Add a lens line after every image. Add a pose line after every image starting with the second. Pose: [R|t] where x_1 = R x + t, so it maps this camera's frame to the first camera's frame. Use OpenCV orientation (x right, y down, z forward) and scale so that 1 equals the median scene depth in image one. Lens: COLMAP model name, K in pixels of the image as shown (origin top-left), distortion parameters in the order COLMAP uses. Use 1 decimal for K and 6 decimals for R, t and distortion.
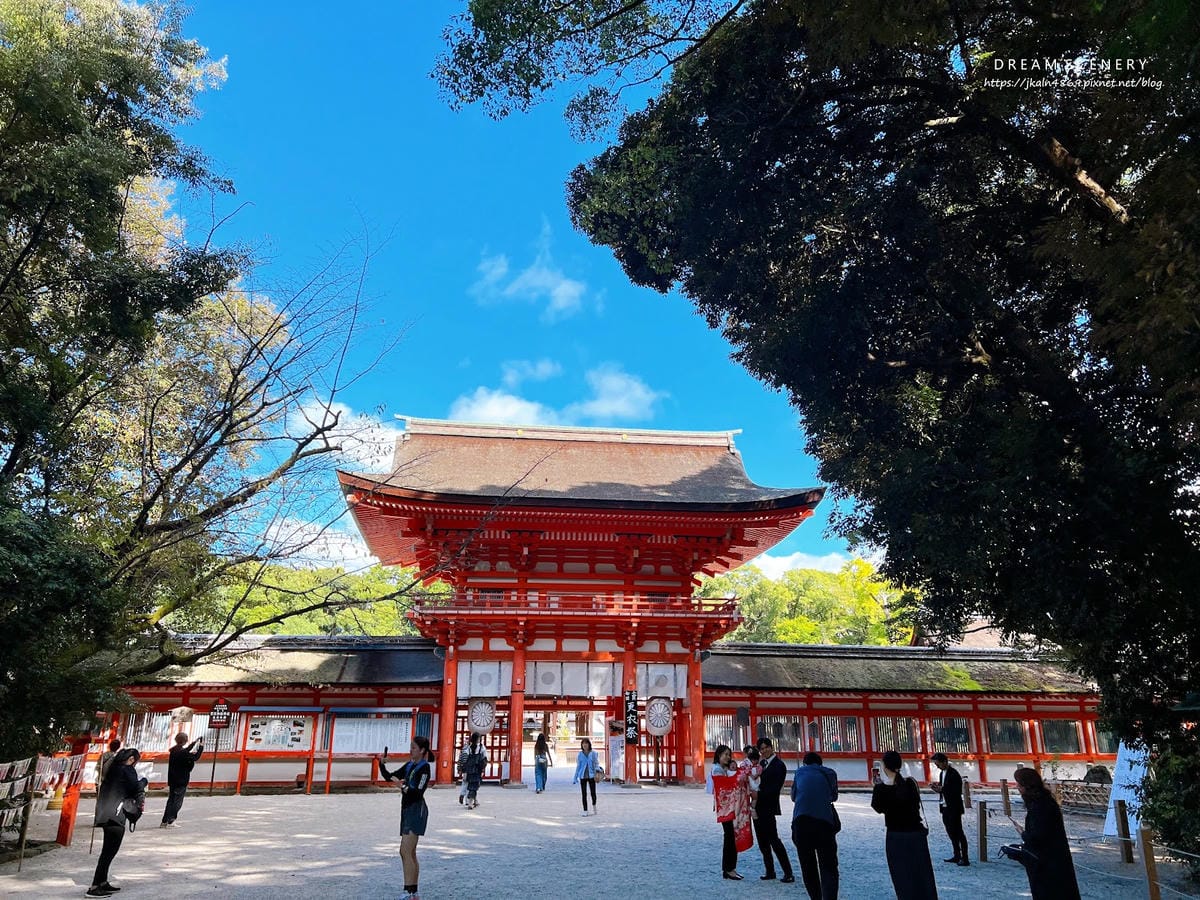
lens RADIAL K [[862.1, 0, 600.0], [0, 862.1, 450.0], [0, 0, 1]] dist [0.005227, -0.004350]
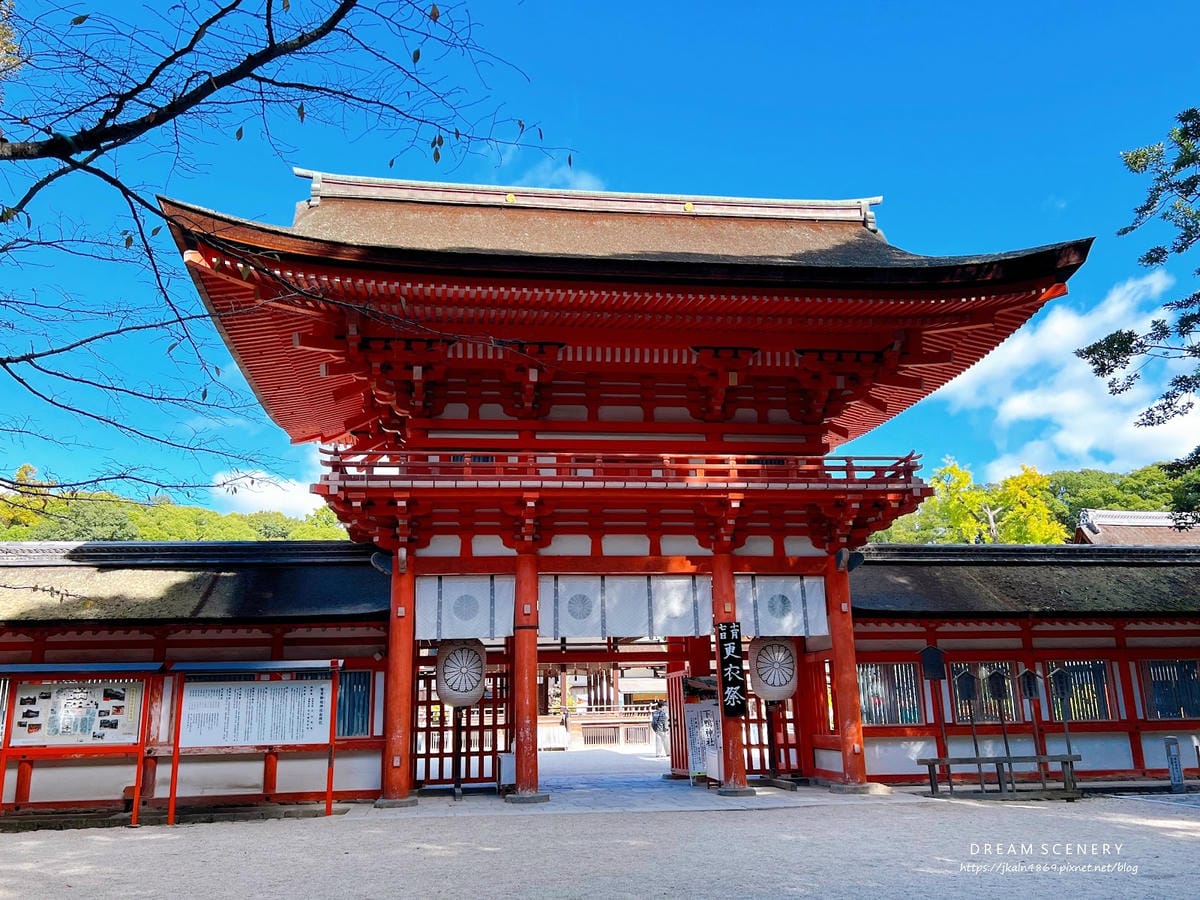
lens RADIAL K [[980.7, 0, 600.0], [0, 980.7, 450.0], [0, 0, 1]] dist [0.001806, -0.000311]
pose [[0.999675, -0.020159, 0.015593, -0.054561], [0.019102, 0.997691, 0.065171, 0.124209], [-0.016870, -0.064852, 0.997752, 0.374437]]
